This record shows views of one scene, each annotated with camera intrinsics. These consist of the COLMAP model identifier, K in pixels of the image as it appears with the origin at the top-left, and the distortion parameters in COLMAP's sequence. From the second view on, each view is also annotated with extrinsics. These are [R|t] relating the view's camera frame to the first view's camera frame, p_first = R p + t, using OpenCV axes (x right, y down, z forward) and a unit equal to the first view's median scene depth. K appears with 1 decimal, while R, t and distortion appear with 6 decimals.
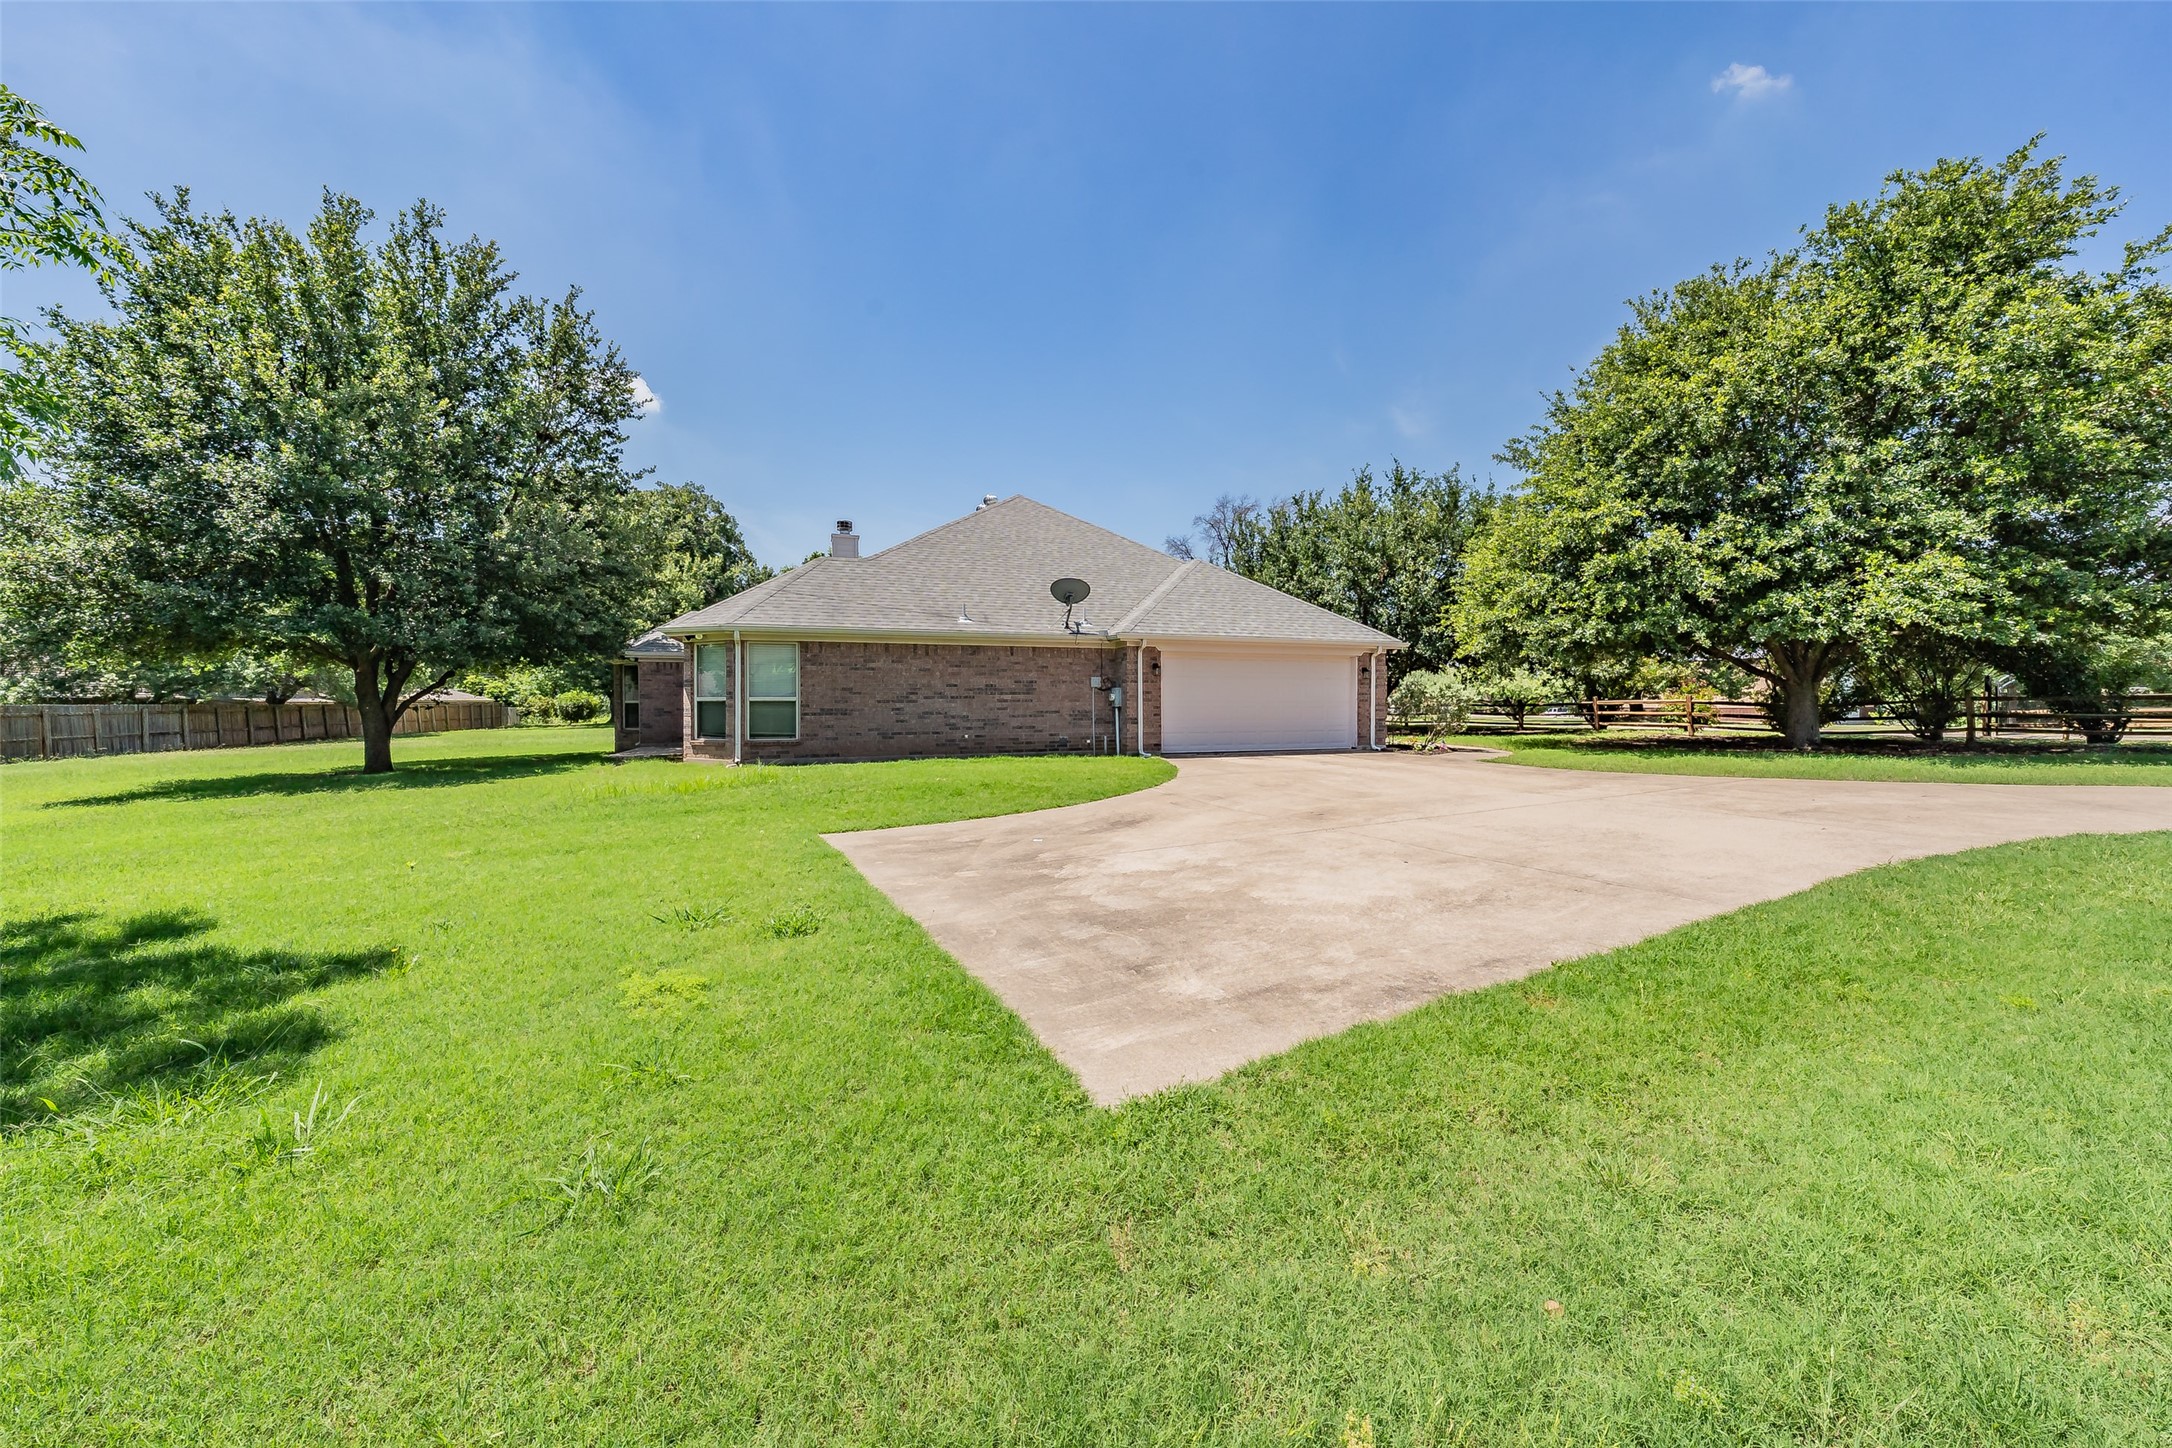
lens RADIAL K [[758.5, 0, 1096.1], [0, 758.5, 723.3], [0, 0, 1]] dist [-0.000962, -0.000064]
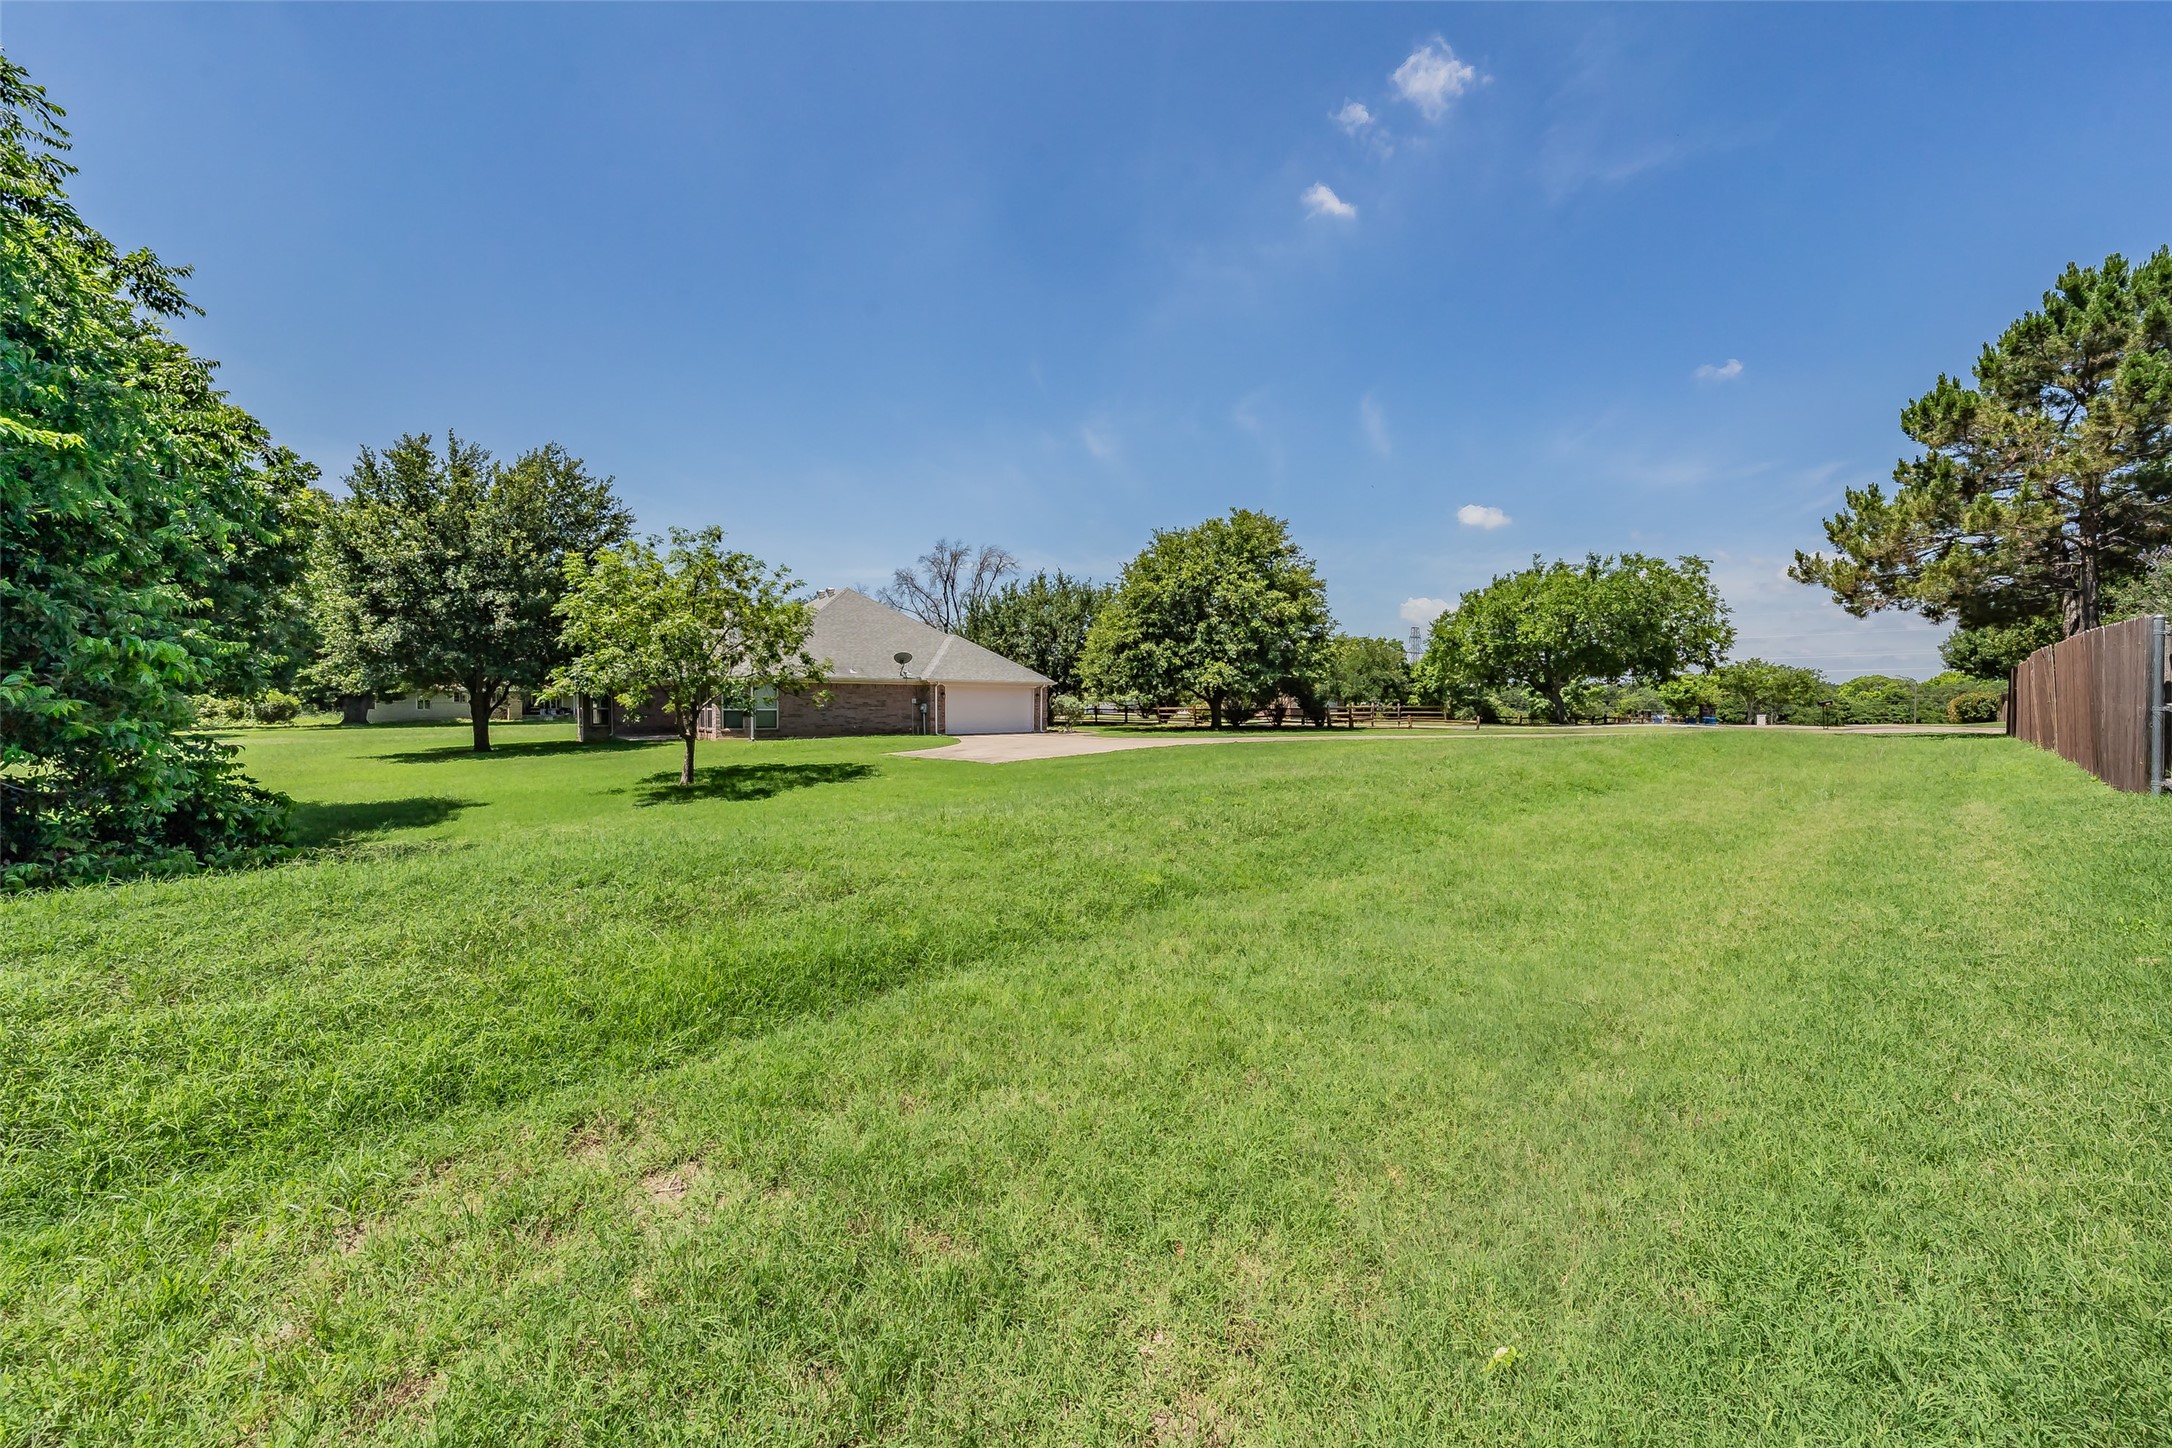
lens RADIAL K [[758.5, 0, 1090.4], [0, 758.5, 718.5], [0, 0, 1]] dist [-0.000962, -0.000064]
pose [[0.930646, -0.000810, 0.365921, -0.319129], [-0.001284, 0.999984, 0.005480, -0.017529], [-0.365920, -0.005570, 0.930630, -1.158630]]
